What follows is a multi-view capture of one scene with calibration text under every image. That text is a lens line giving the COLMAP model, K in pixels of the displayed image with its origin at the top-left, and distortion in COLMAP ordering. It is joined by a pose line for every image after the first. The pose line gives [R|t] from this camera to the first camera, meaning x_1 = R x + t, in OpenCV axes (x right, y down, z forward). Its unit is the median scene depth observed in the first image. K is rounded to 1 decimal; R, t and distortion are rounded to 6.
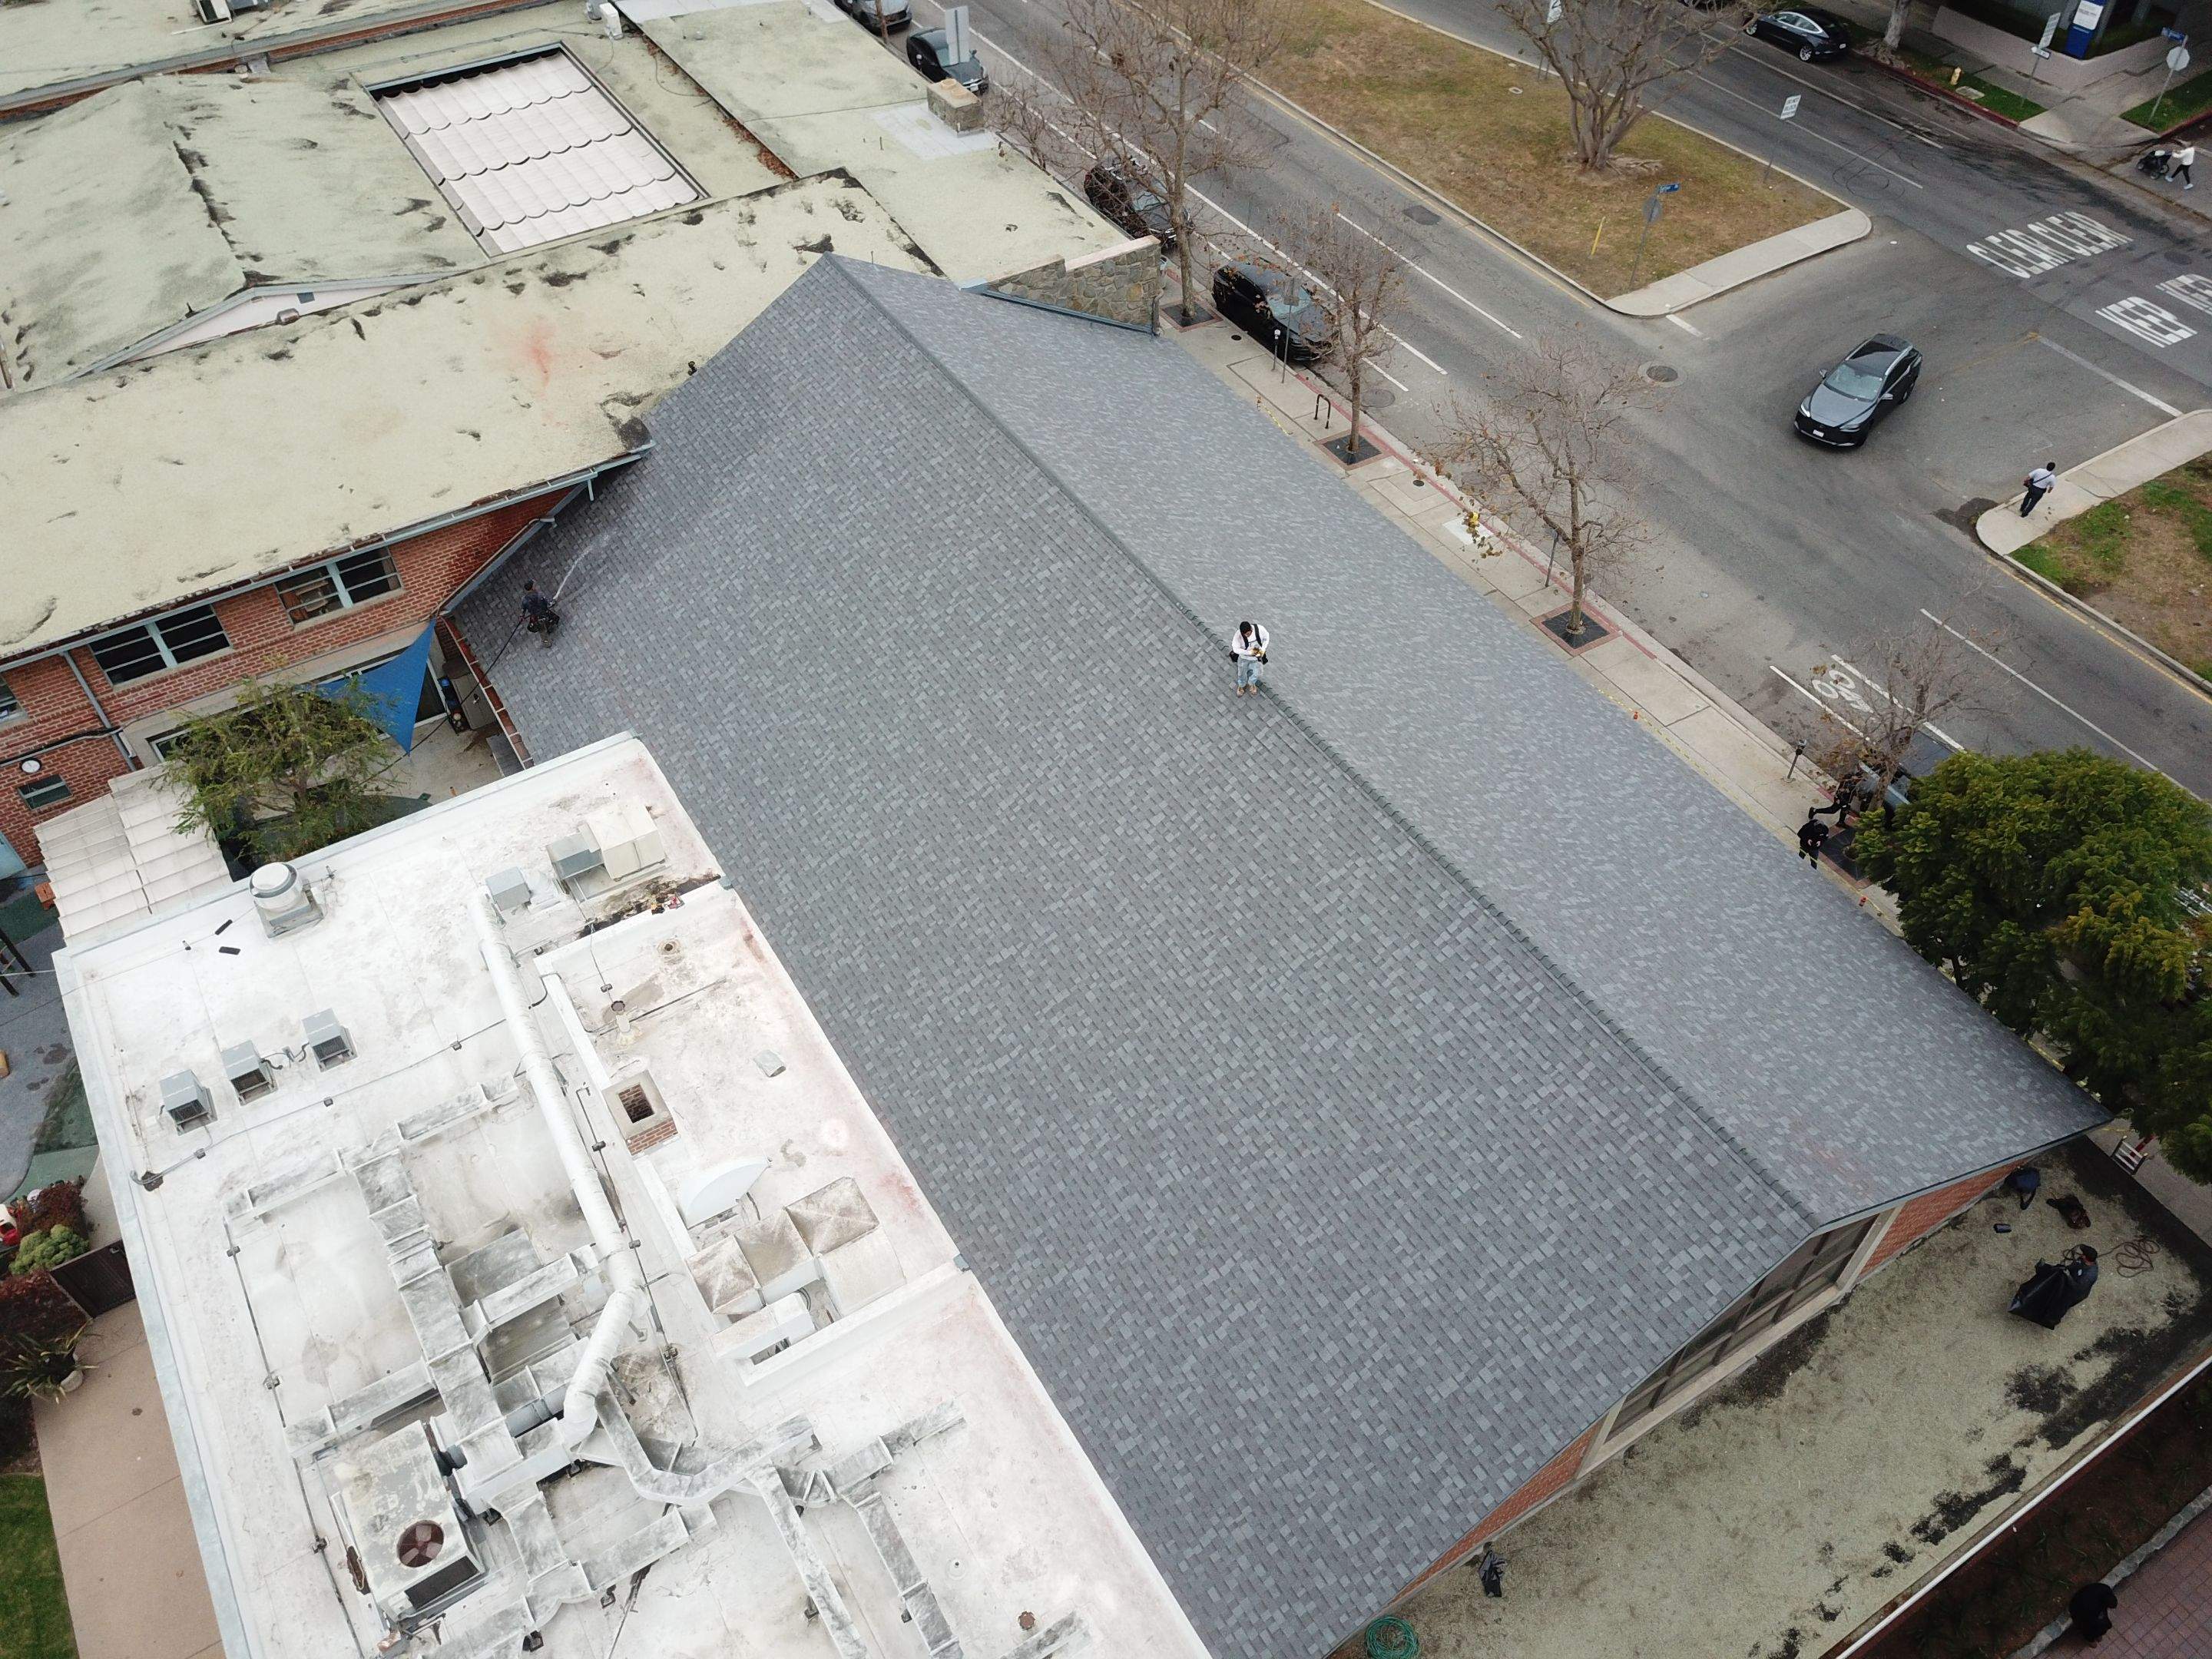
lens RADIAL K [[1703.4, 0, 1110.4], [0, 1703.4, 833.7], [0, 0, 1]] dist [0.007416, 0.002358]
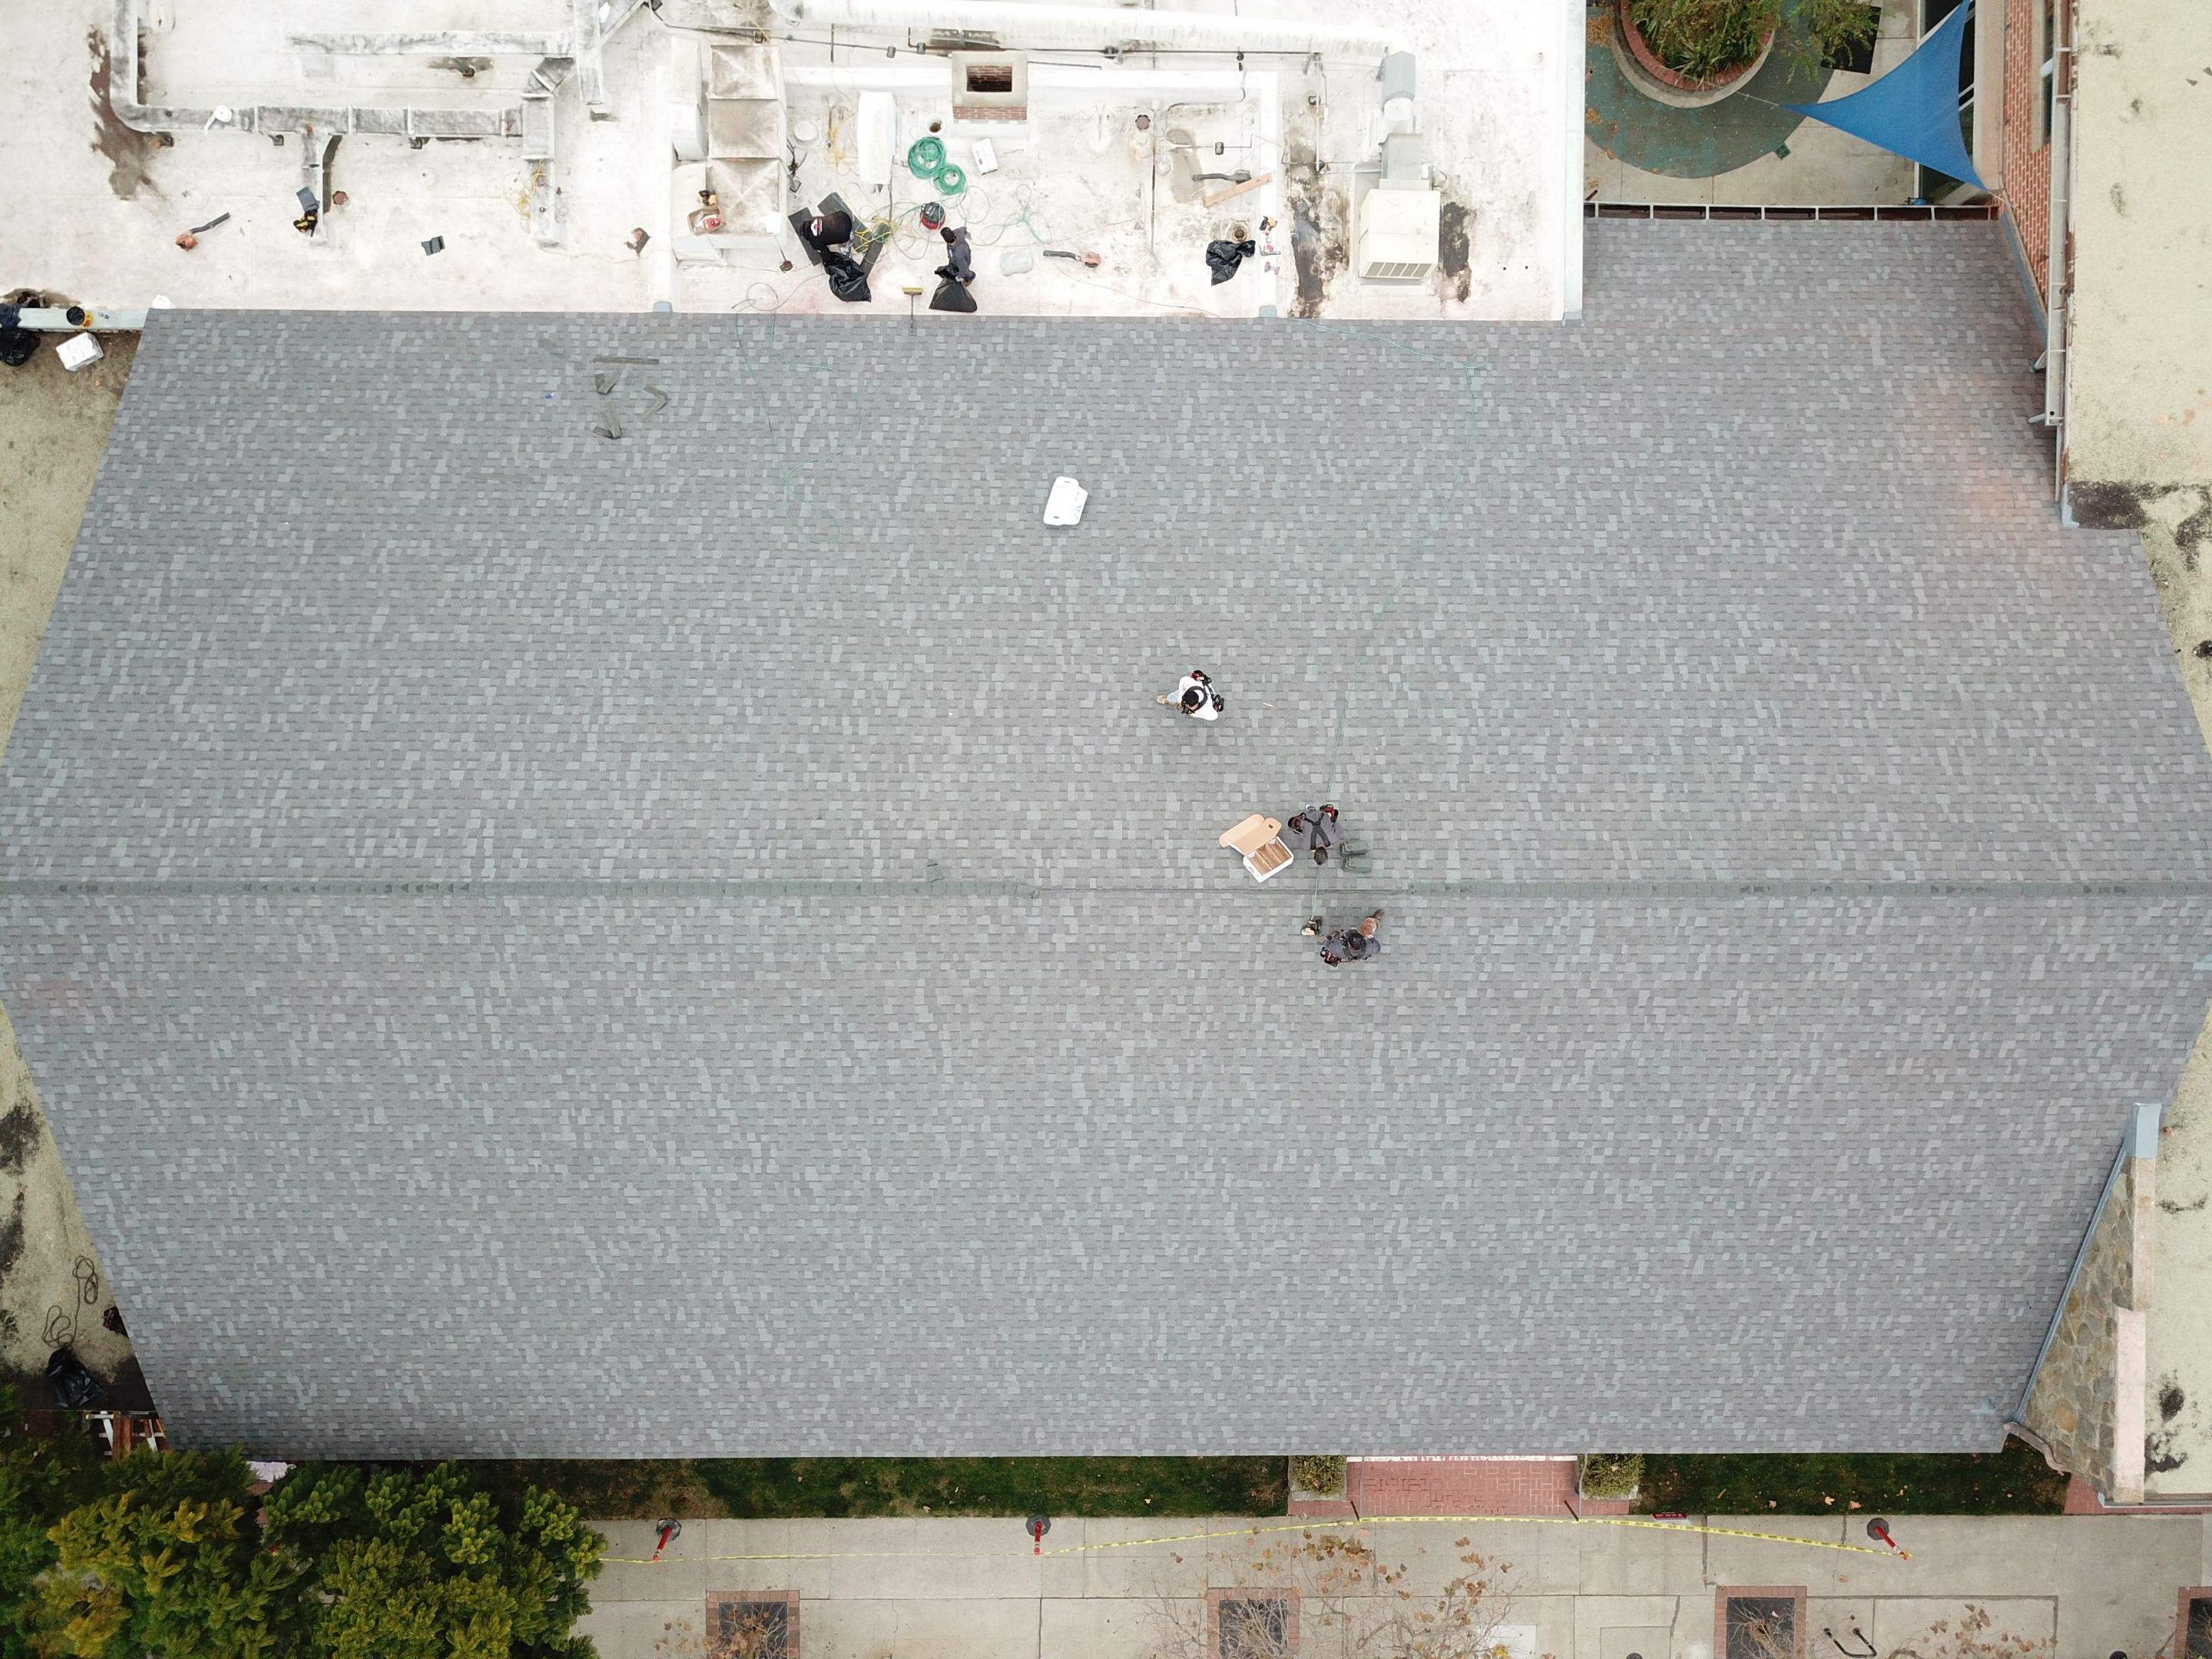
lens RADIAL K [[1703.4, 0, 1106.0], [0, 1703.4, 828.6], [0, 0, 1]] dist [0.007416, 0.002358]
pose [[-0.531693, 0.846806, 0.014936, 0.012268], [-0.629547, -0.406955, 0.661860, -0.527723], [0.566545, 0.342503, 0.749479, 0.396829]]
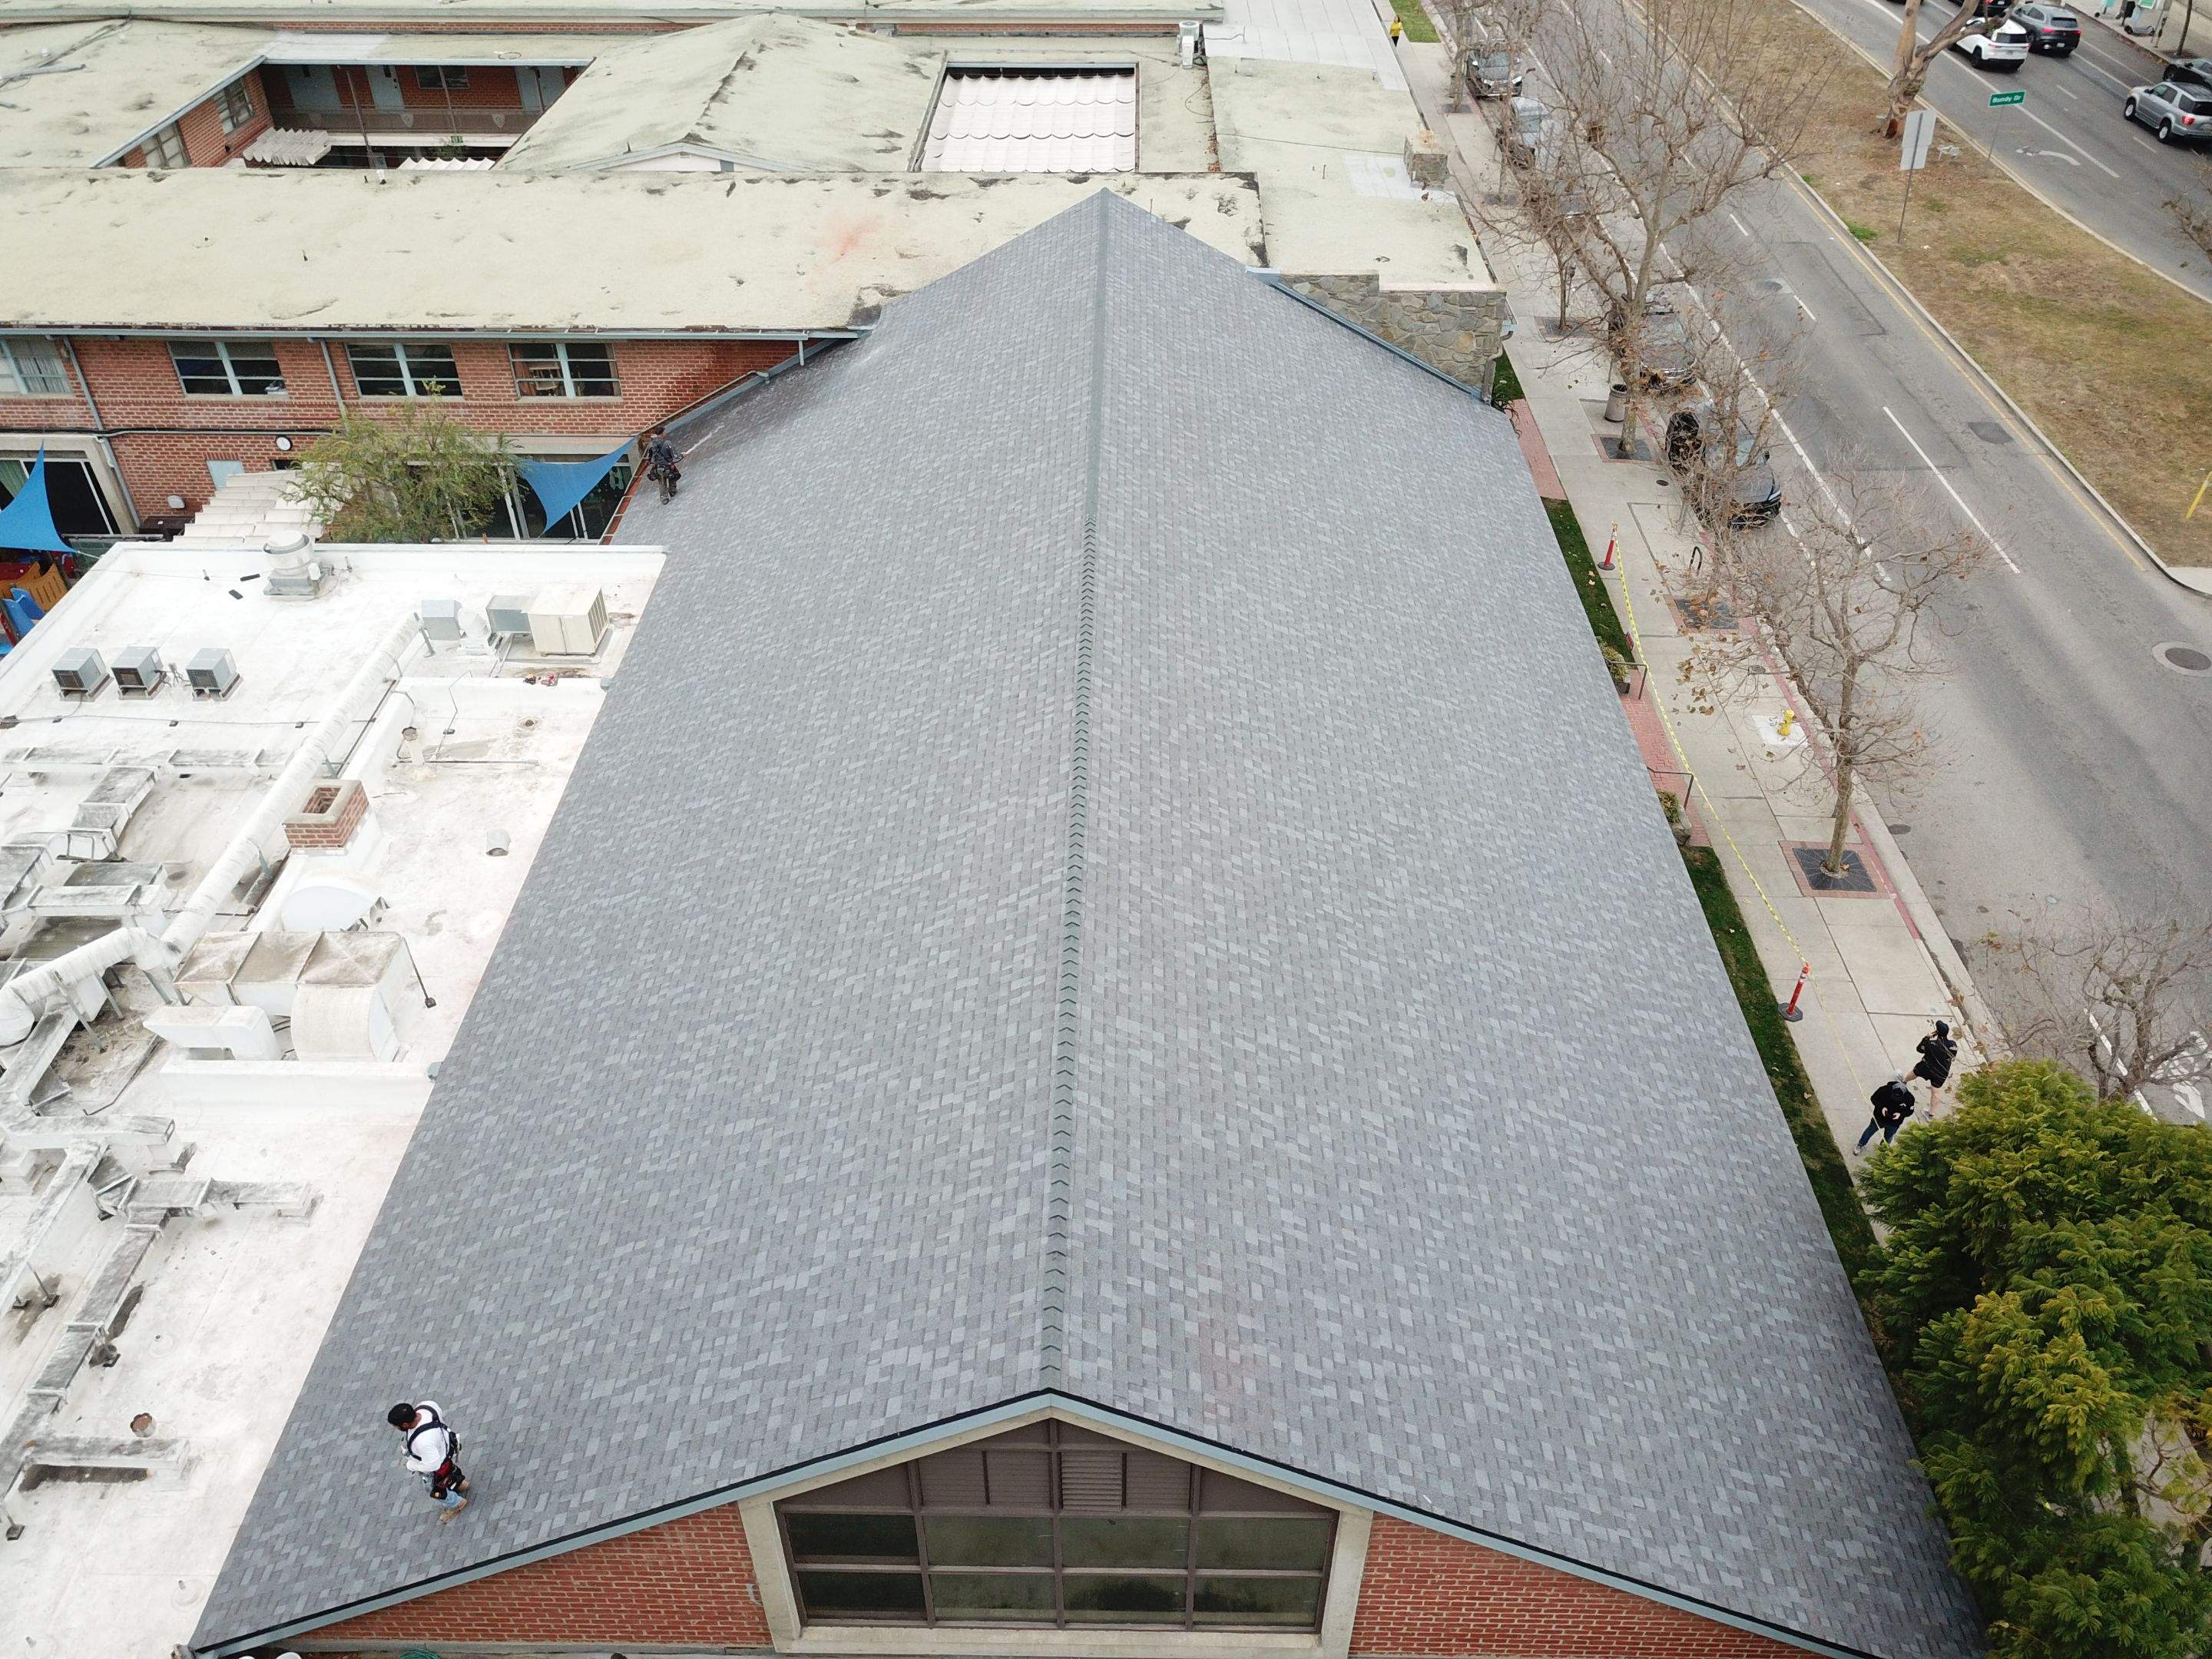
lens RADIAL K [[1703.4, 0, 1103.5], [0, 1703.4, 830.7], [0, 0, 1]] dist [0.007416, 0.002358]
pose [[0.839044, 0.339511, -0.425132, 0.401079], [-0.399146, 0.915117, -0.056945, 0.044194], [0.369712, 0.217469, 0.903338, 0.251692]]
